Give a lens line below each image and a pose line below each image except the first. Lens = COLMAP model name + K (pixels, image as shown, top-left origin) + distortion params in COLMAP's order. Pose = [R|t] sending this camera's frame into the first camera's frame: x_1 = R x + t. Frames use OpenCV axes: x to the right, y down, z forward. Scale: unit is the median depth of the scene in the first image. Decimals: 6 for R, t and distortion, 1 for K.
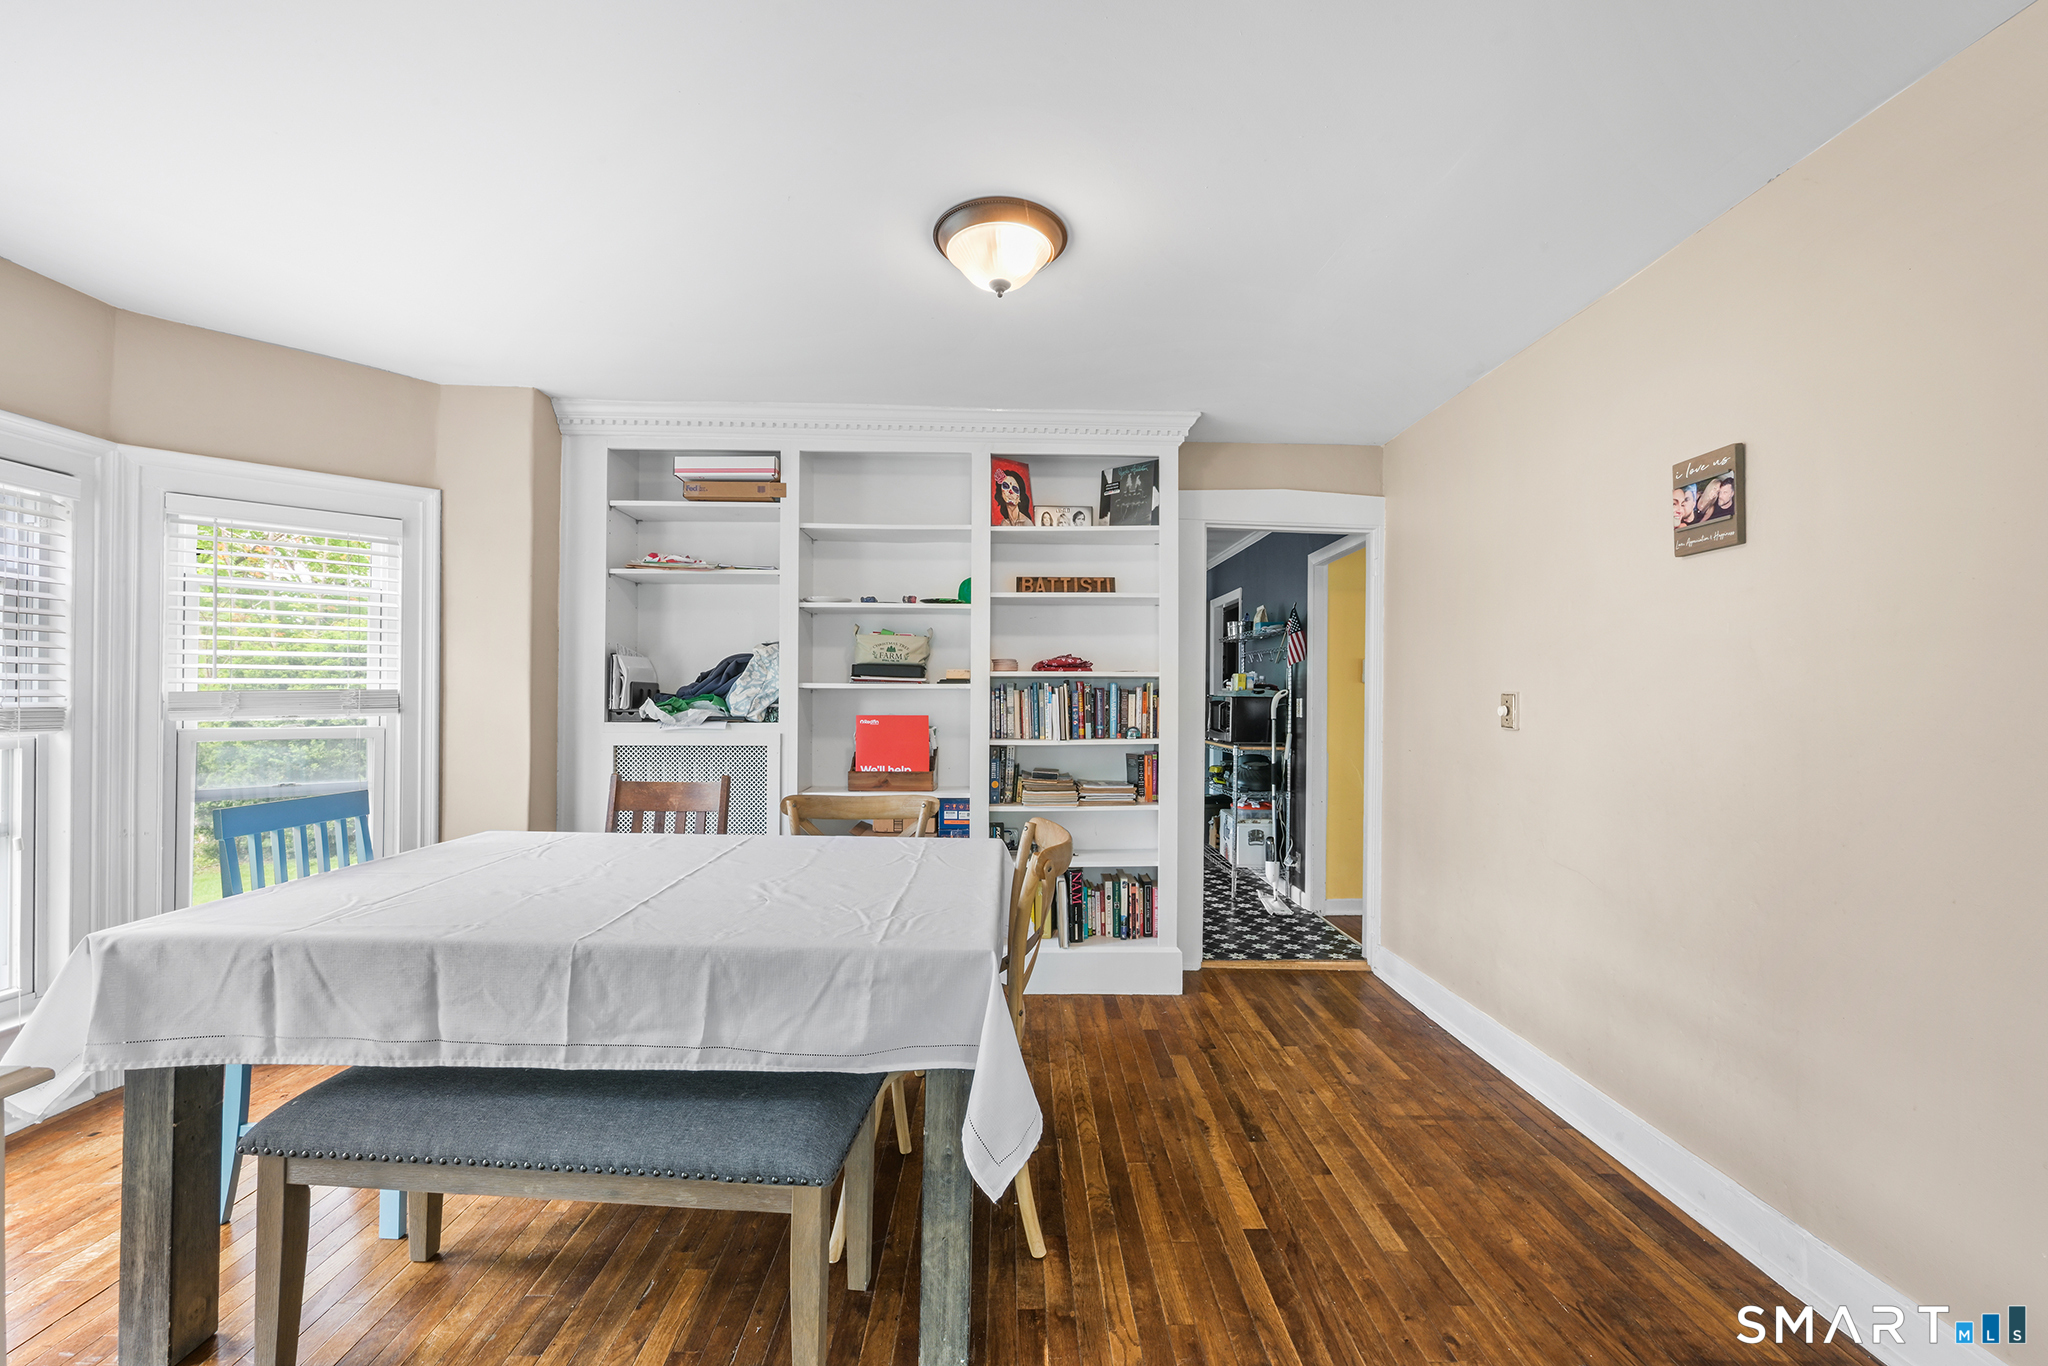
lens RADIAL K [[818.4, 0, 1031.5], [0, 818.4, 679.8], [0, 0, 1]] dist [0.000263, 0.000060]
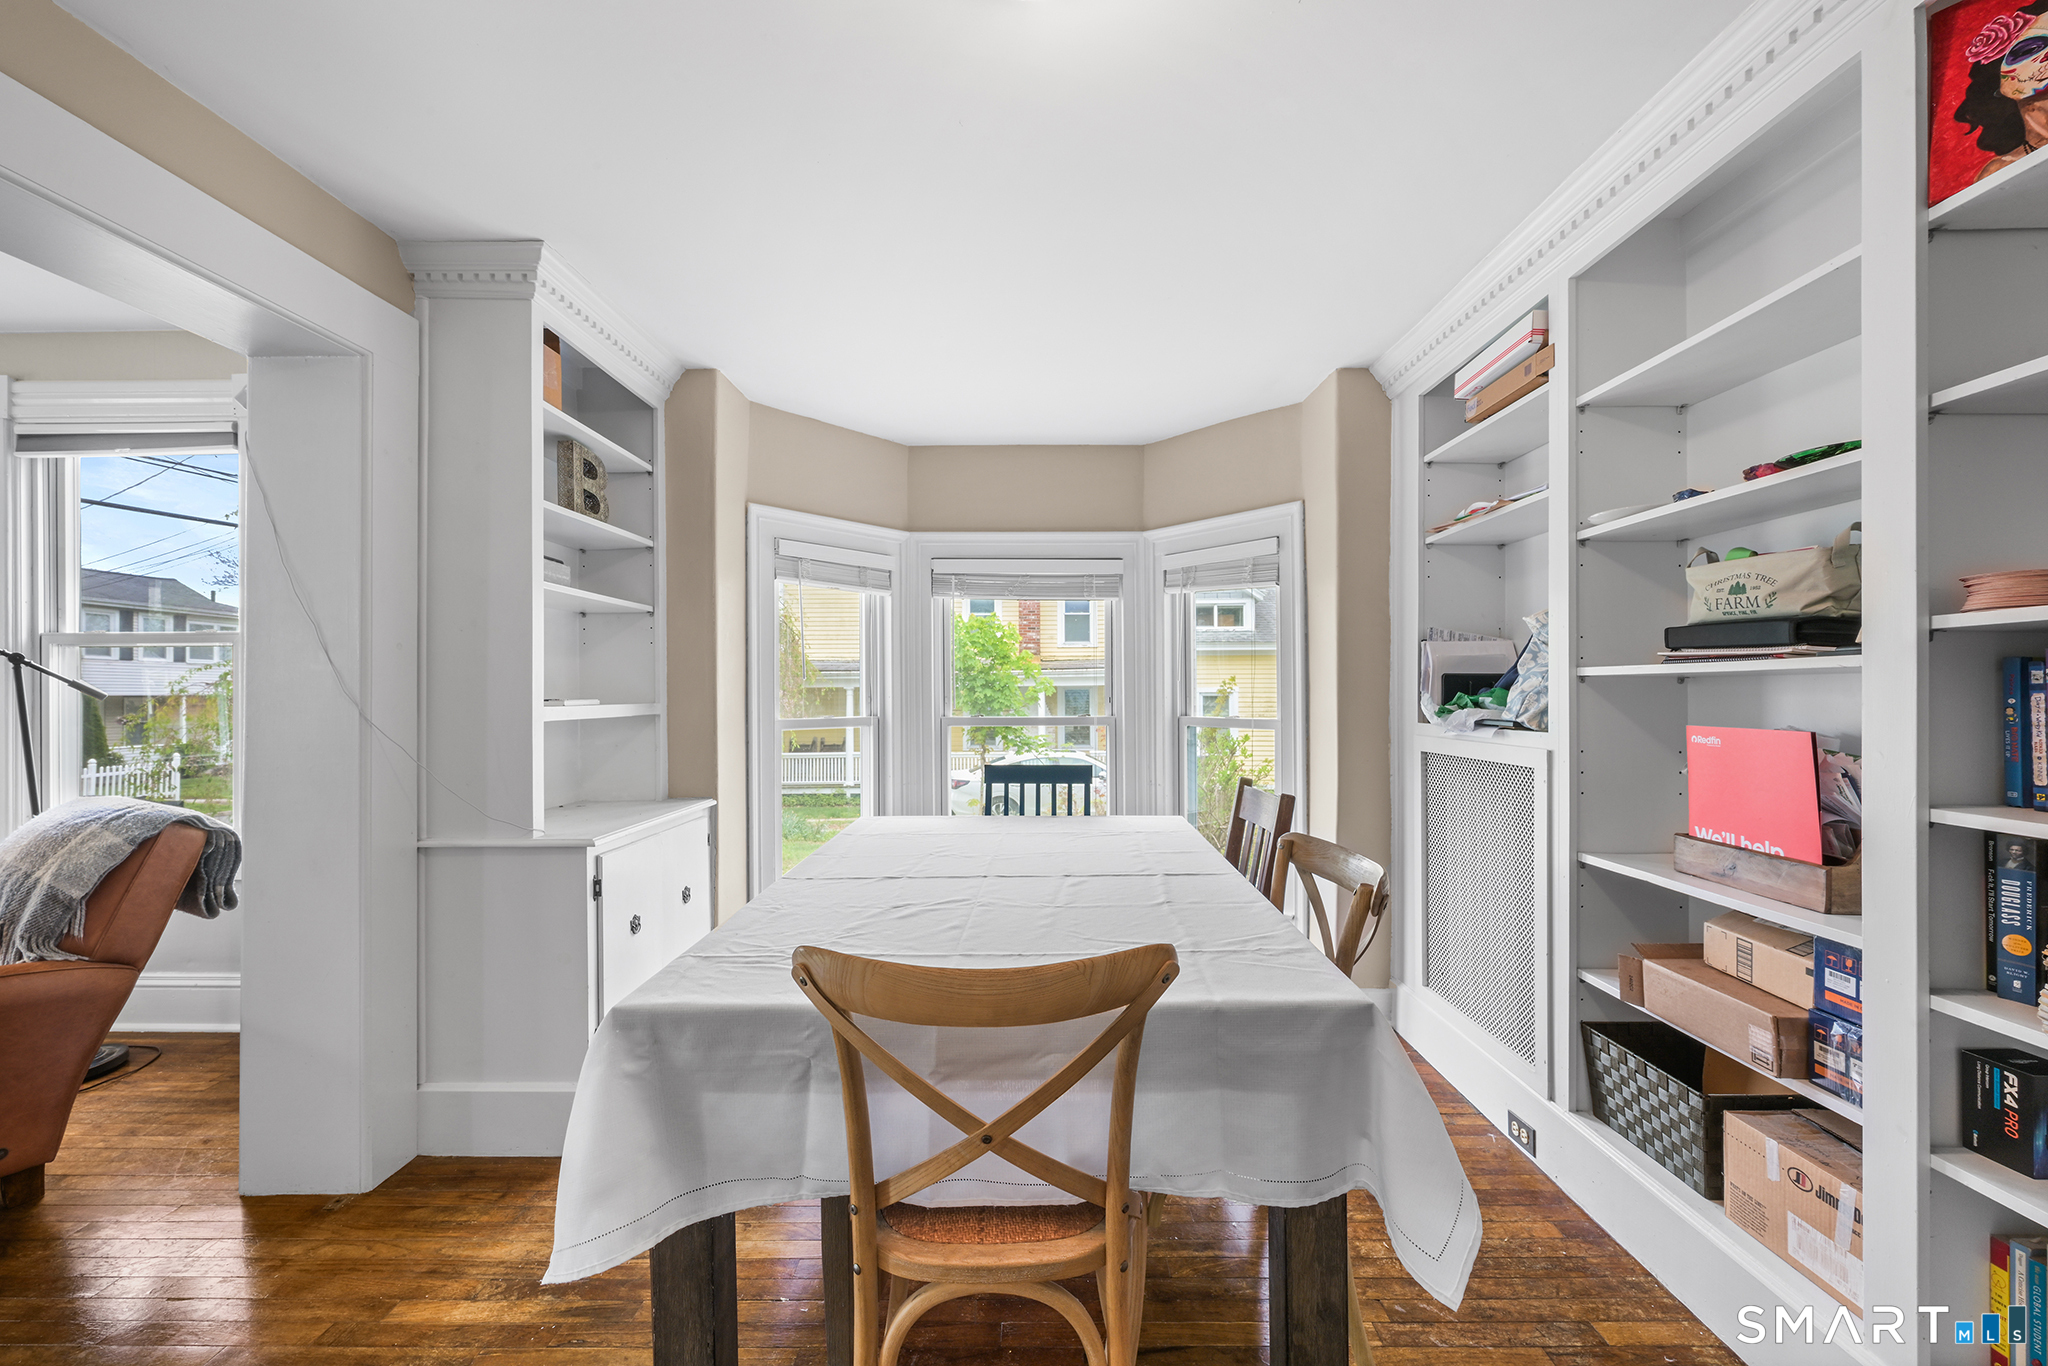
lens RADIAL K [[799.3, 0, 1028.3], [0, 799.3, 688.9], [0, 0, 1]] dist [0.000226, 0.000075]
pose [[-0.028447, -0.011731, -0.999526, 0.320073], [0.020529, 0.999713, -0.012317, 0.018943], [0.999384, -0.020870, -0.028198, 0.644982]]
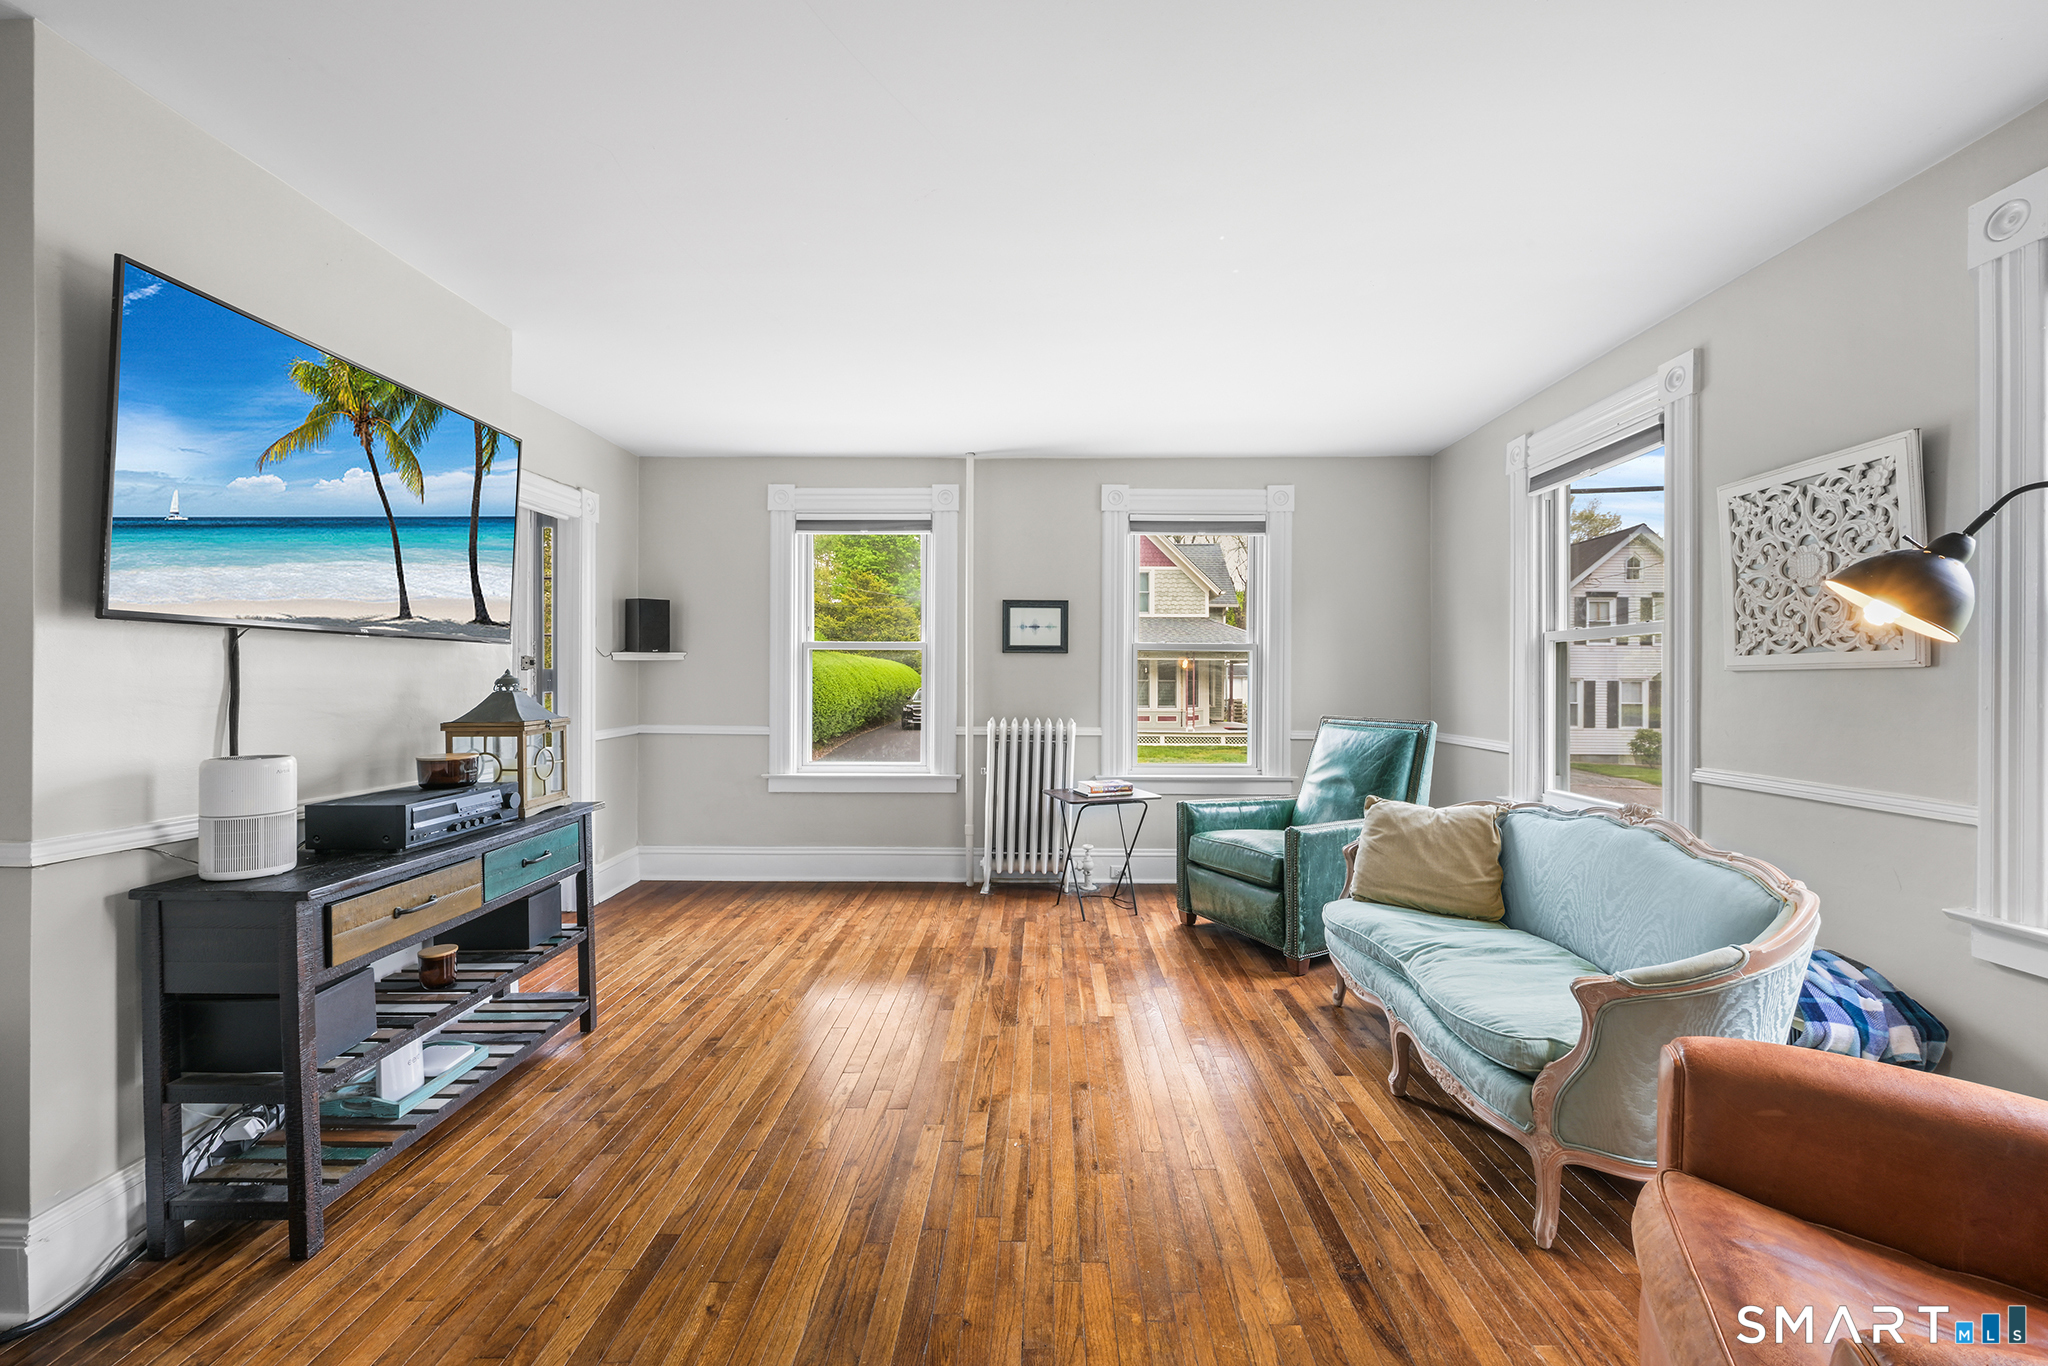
lens RADIAL K [[818.4, 0, 1031.5], [0, 818.4, 679.8], [0, 0, 1]] dist [0.000263, 0.000060]
pose [[-0.998715, -0.011956, 0.049252, -0.170528], [-0.012857, 0.999755, -0.018030, 0.021829], [-0.049025, -0.018640, -0.998624, 0.780048]]
